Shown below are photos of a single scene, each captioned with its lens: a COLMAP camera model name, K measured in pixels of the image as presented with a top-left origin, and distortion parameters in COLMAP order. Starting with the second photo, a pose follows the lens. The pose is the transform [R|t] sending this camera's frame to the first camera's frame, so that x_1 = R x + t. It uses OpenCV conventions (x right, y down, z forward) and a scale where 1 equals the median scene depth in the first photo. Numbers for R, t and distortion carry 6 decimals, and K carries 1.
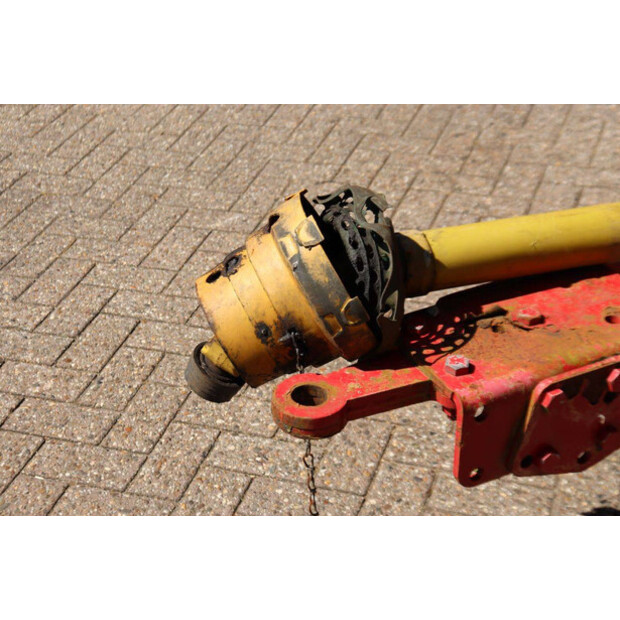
lens RADIAL K [[1174.9, 0, 310.0], [0, 1174.9, 310.0], [0, 0, 1]] dist [0.205518, 0.201812]
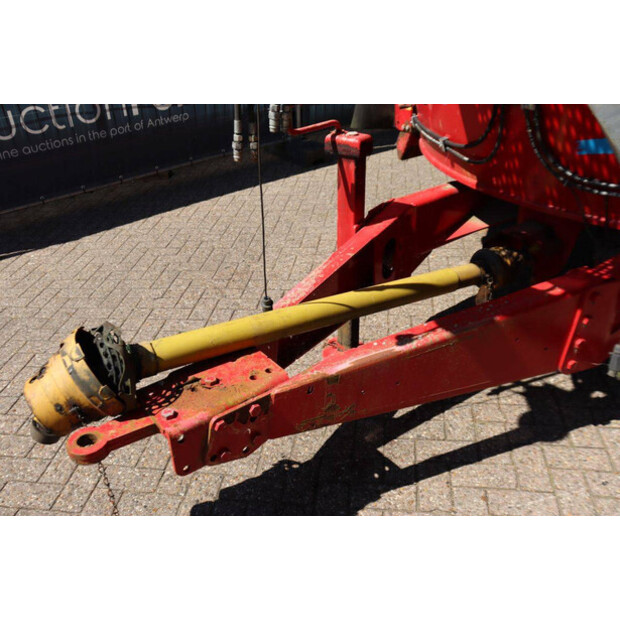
lens RADIAL K [[560.6, 0, 310.0], [0, 560.6, 310.0], [0, 0, 1]] dist [-0.070528, 0.011174]
pose [[0.984539, -0.096709, 0.146048, 0.227471], [0.101909, 0.994384, -0.028536, -0.067482], [-0.142468, 0.042979, 0.988866, 0.084028]]
